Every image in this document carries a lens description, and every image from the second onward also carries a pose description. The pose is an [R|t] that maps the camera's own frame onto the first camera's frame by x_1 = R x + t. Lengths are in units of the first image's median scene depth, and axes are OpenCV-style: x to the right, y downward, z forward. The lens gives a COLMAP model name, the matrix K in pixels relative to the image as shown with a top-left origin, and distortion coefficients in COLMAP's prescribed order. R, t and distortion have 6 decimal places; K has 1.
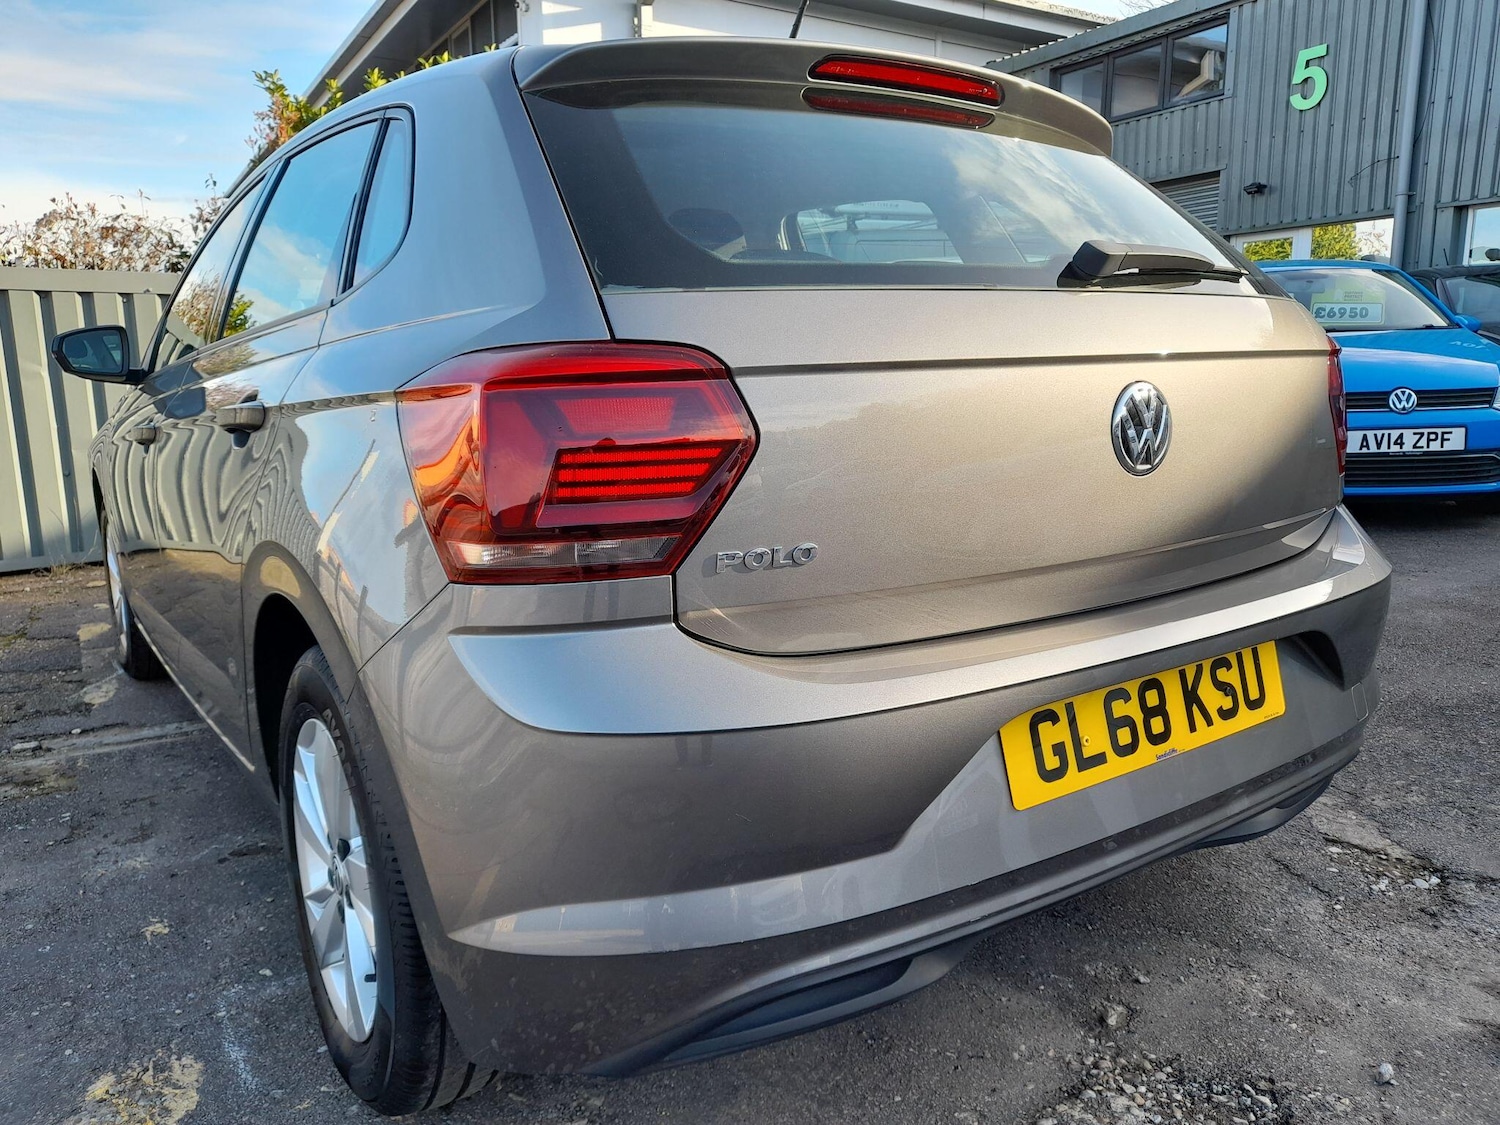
lens RADIAL K [[1097.9, 0, 752.4], [0, 1097.9, 557.1], [0, 0, 1]] dist [0.034960, -0.026848]
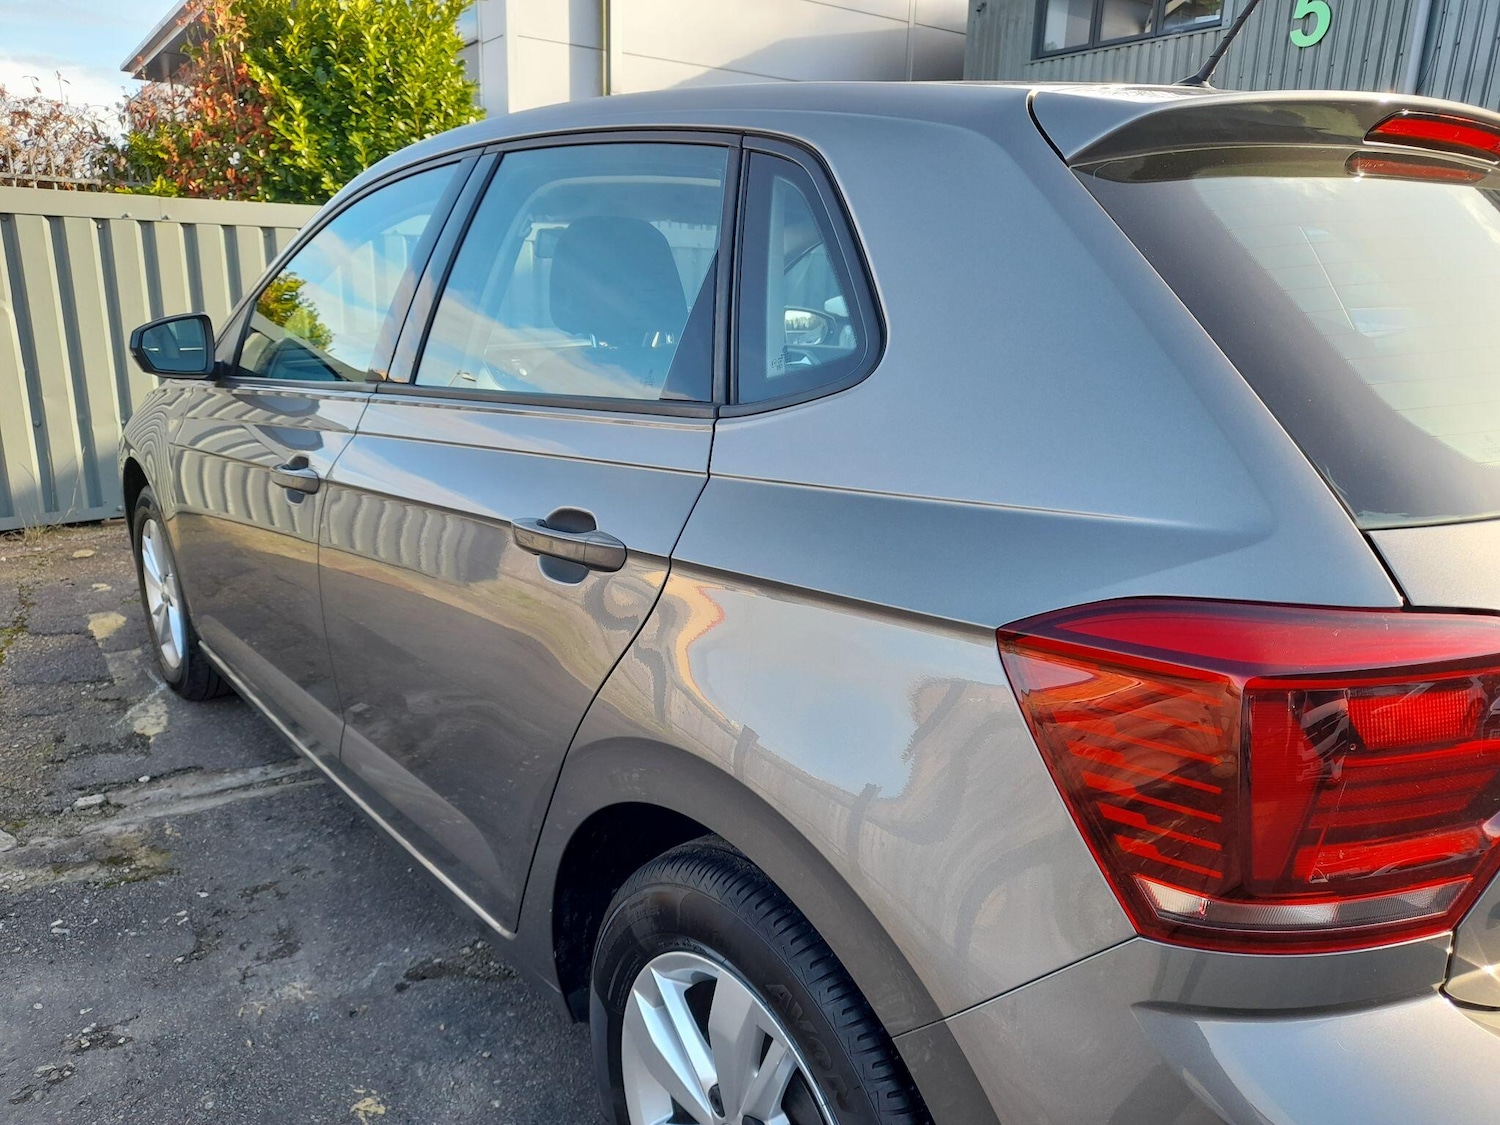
lens RADIAL K [[1097.9, 0, 752.4], [0, 1097.9, 557.1], [0, 0, 1]] dist [0.034960, -0.026848]
pose [[0.996869, 0.016002, 0.077434, -0.202977], [-0.022314, 0.996436, 0.081348, -0.094715], [-0.075856, -0.082822, 0.993673, 0.117292]]
